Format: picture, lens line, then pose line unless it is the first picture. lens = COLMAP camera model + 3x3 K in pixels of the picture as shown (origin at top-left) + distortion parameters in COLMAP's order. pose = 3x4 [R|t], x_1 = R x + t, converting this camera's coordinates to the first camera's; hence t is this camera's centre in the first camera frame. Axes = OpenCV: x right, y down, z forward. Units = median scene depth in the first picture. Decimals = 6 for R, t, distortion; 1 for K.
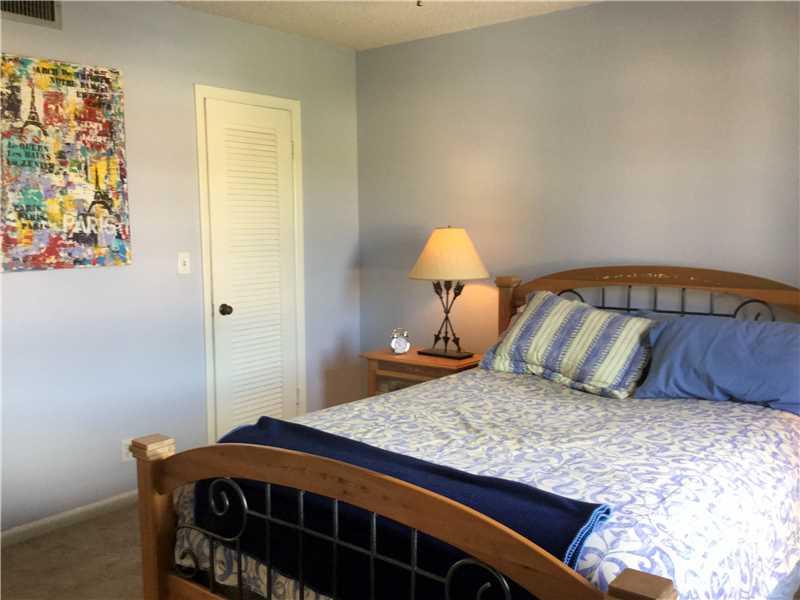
lens RADIAL K [[726.4, 0, 400.0], [0, 726.4, 300.0], [0, 0, 1]] dist [0.143408, -0.303477]
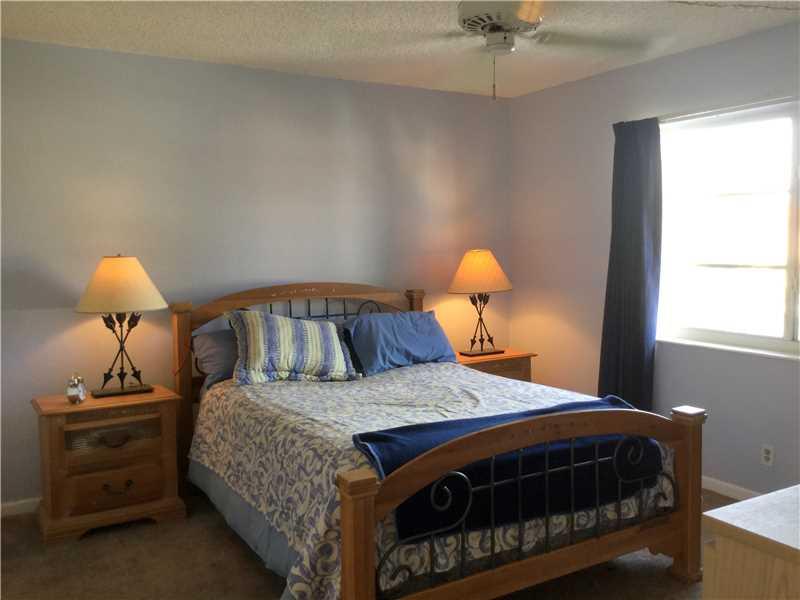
lens RADIAL K [[726.4, 0, 400.0], [0, 726.4, 300.0], [0, 0, 1]] dist [0.143408, -0.303477]
pose [[0.330414, -0.074415, 0.940898, -0.794601], [0.100022, 0.994034, 0.043493, -0.053784], [-0.938521, 0.079740, 0.335885, 0.391742]]
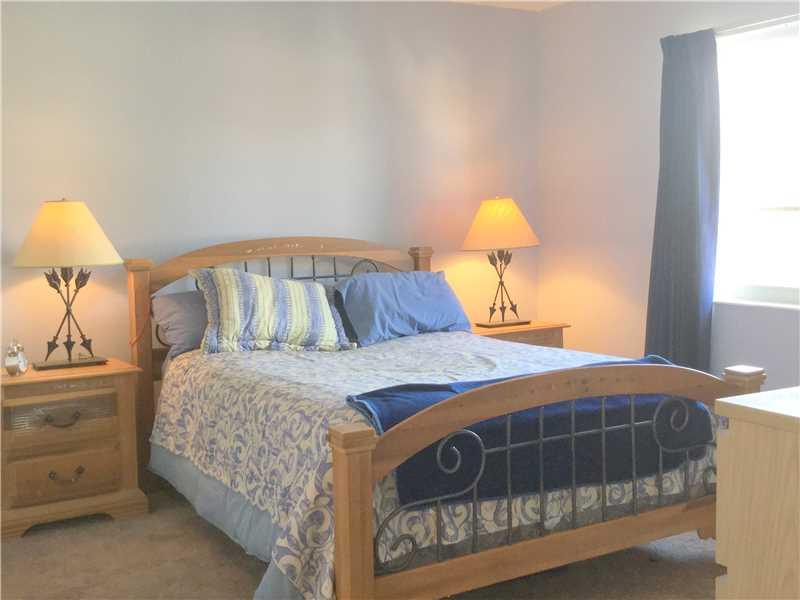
lens RADIAL K [[935.5, 0, 400.0], [0, 935.5, 300.0], [0, 0, 1]] dist [0.141014, -0.258323]
pose [[0.335964, -0.086374, 0.937906, -0.866953], [0.109686, 0.992599, 0.052120, -0.008262], [-0.935466, 0.085364, 0.342952, 0.365408]]
